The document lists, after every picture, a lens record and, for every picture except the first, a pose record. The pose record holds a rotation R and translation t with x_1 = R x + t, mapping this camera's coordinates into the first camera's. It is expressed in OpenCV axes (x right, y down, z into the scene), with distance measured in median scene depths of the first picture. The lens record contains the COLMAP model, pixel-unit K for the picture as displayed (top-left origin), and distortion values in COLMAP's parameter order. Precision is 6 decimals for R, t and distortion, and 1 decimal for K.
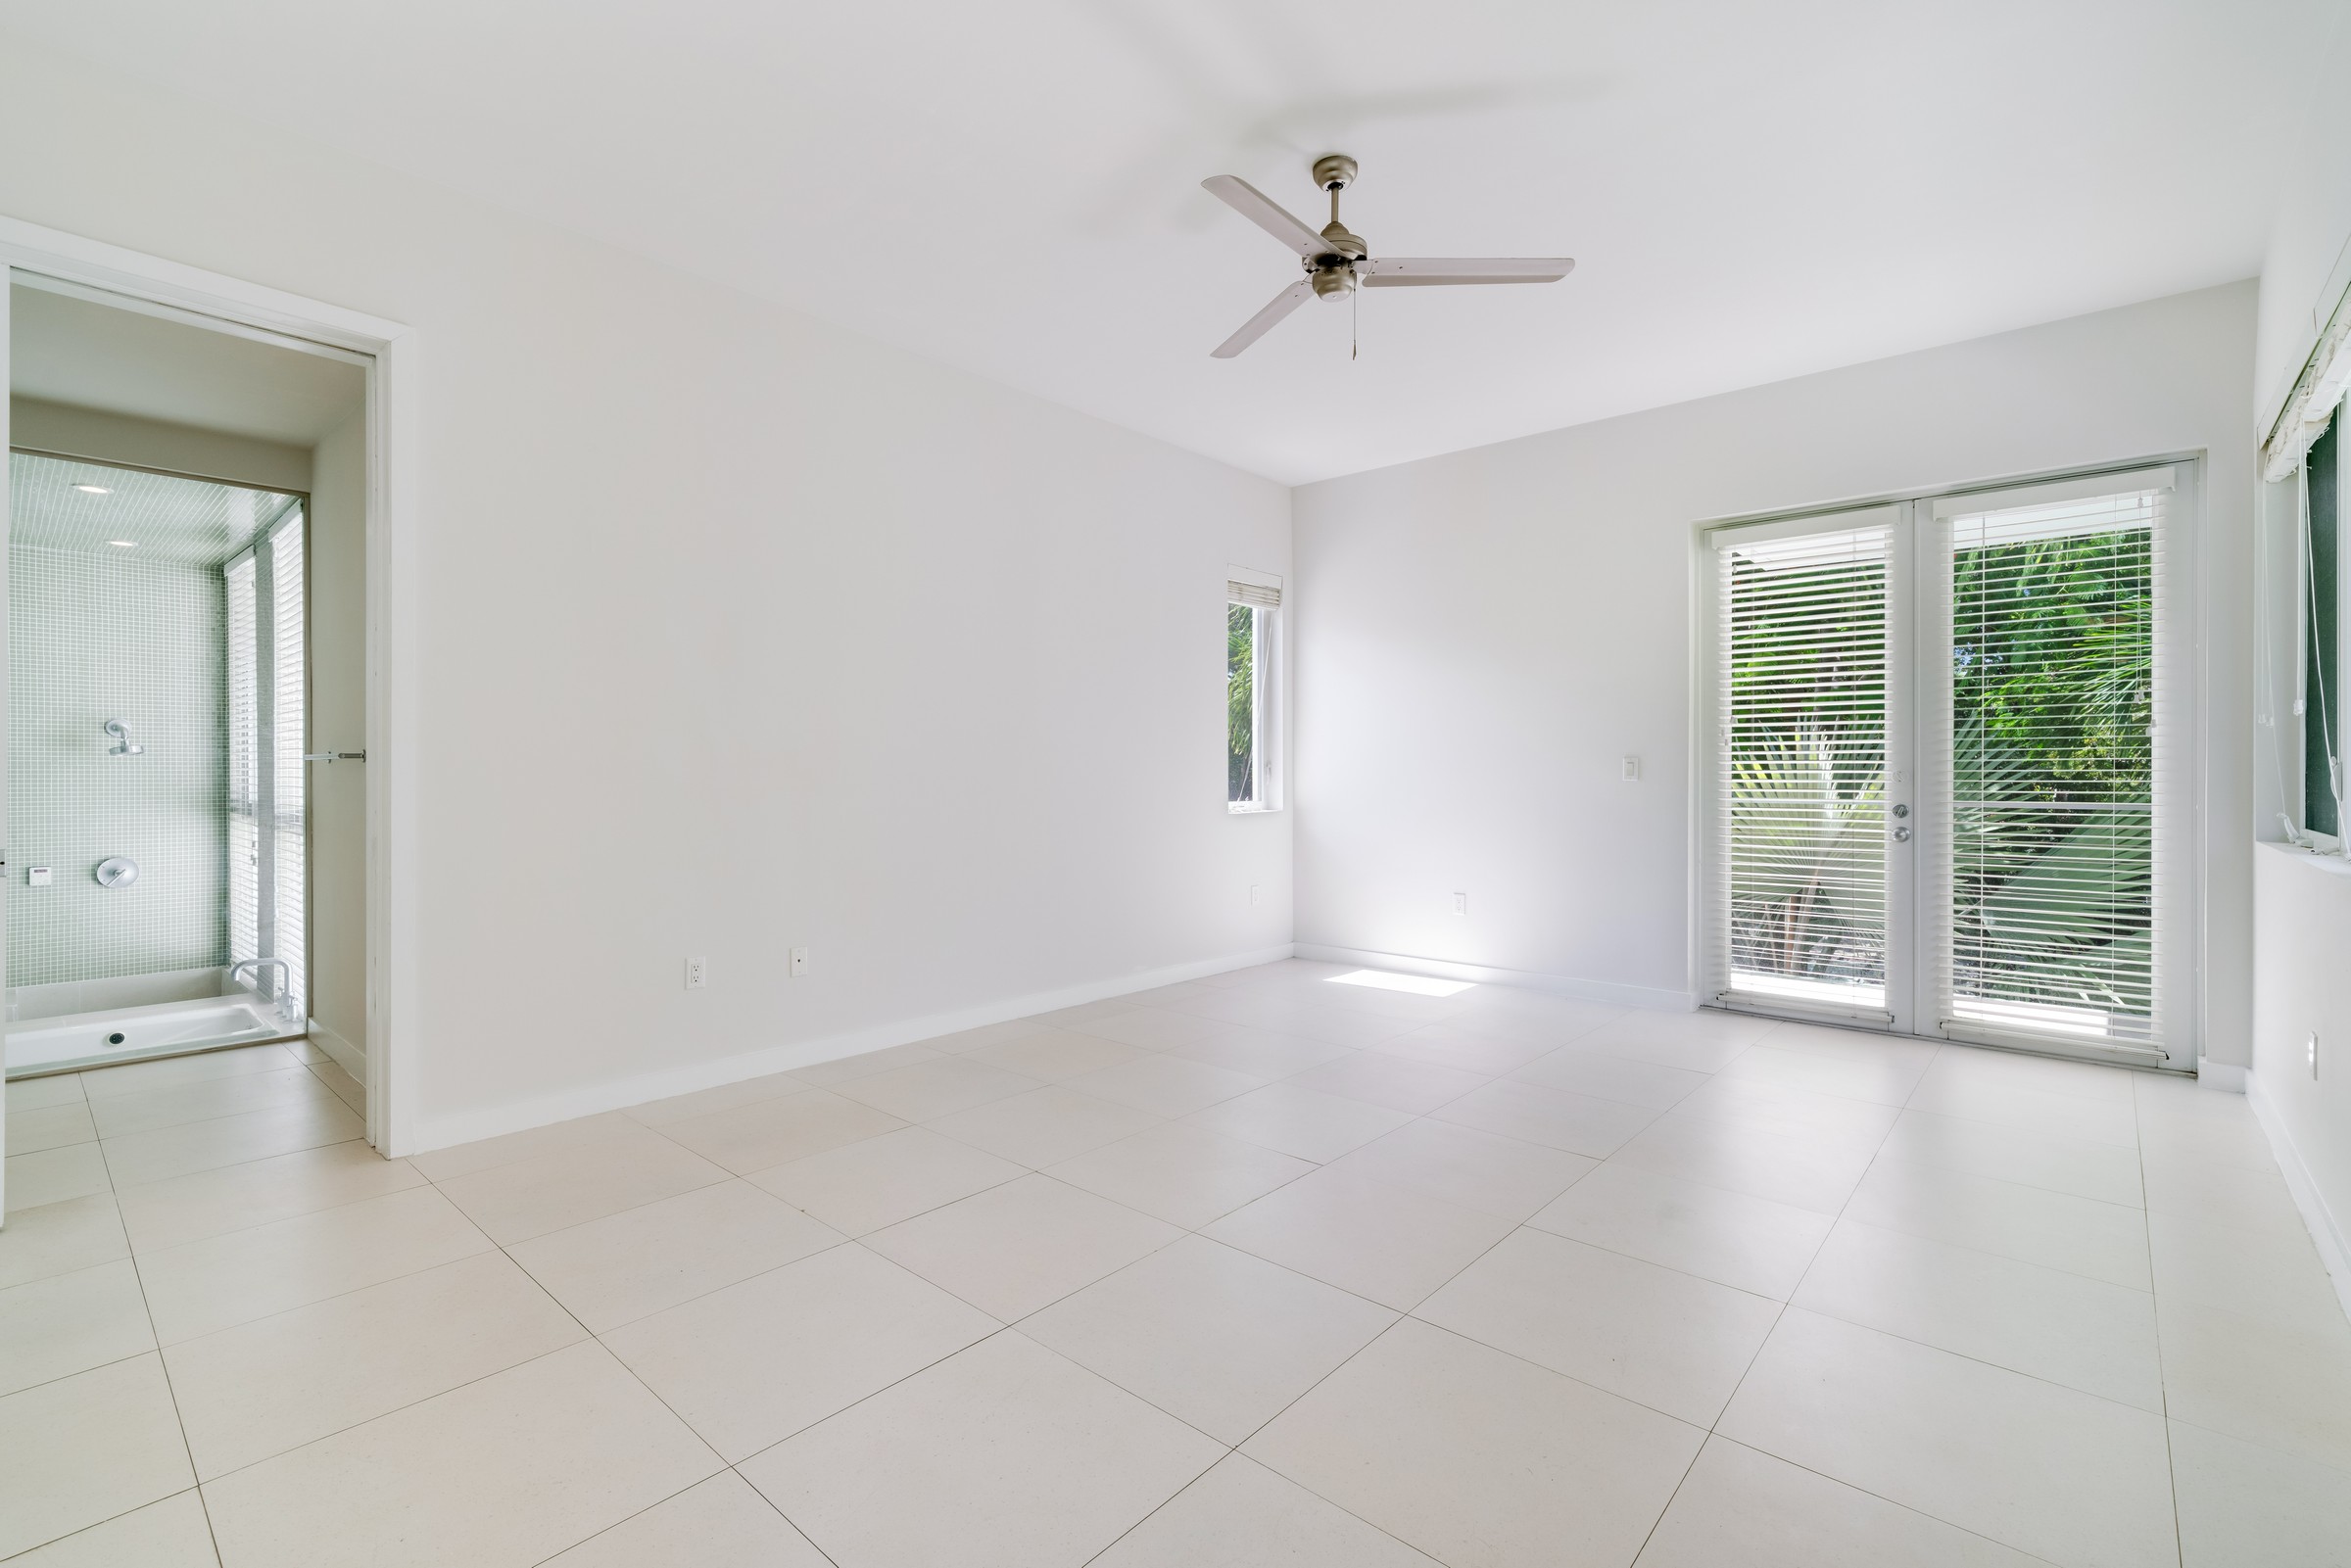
lens RADIAL K [[1018.3, 0, 1169.0], [0, 1018.3, 776.2], [0, 0, 1]] dist [0.005828, 0.000411]
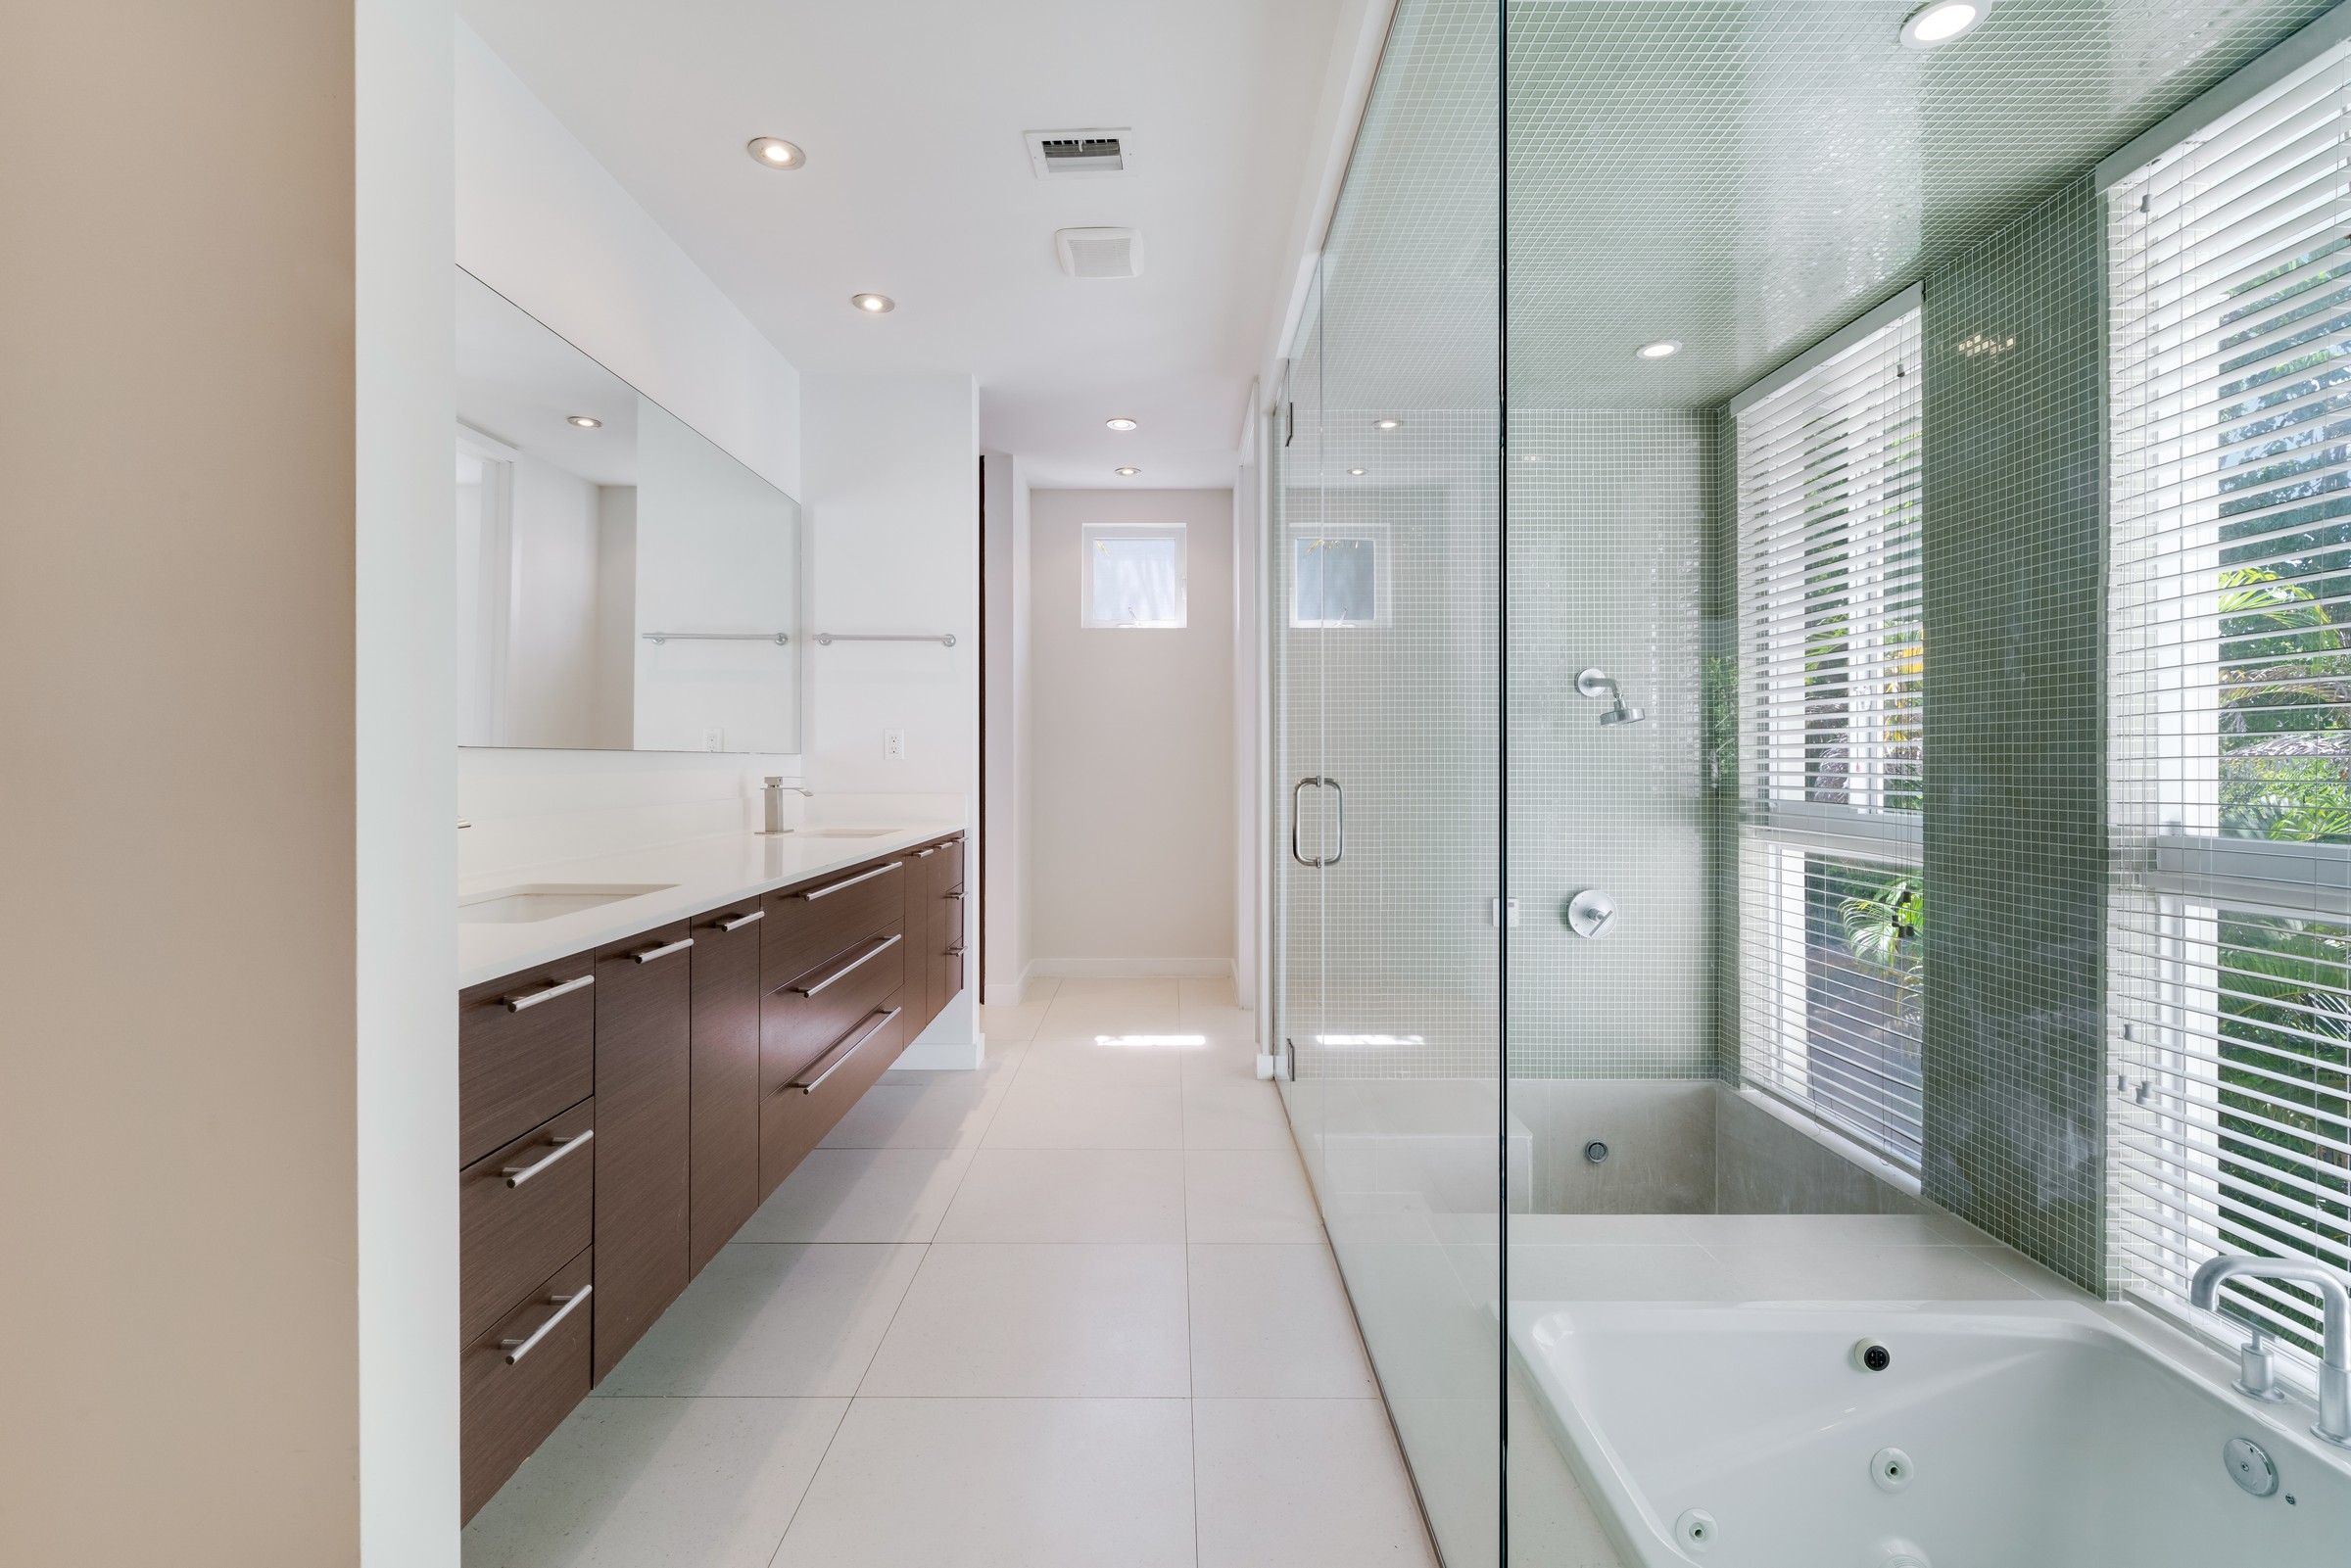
lens RADIAL K [[1018.3, 0, 1169.0], [0, 1018.3, 776.2], [0, 0, 1]] dist [0.005828, 0.000411]
pose [[0.670458, 0.014553, -0.741805, -0.728928], [0.000820, 0.999792, 0.020355, -0.002506], [0.741947, -0.014256, 0.670307, 0.388266]]
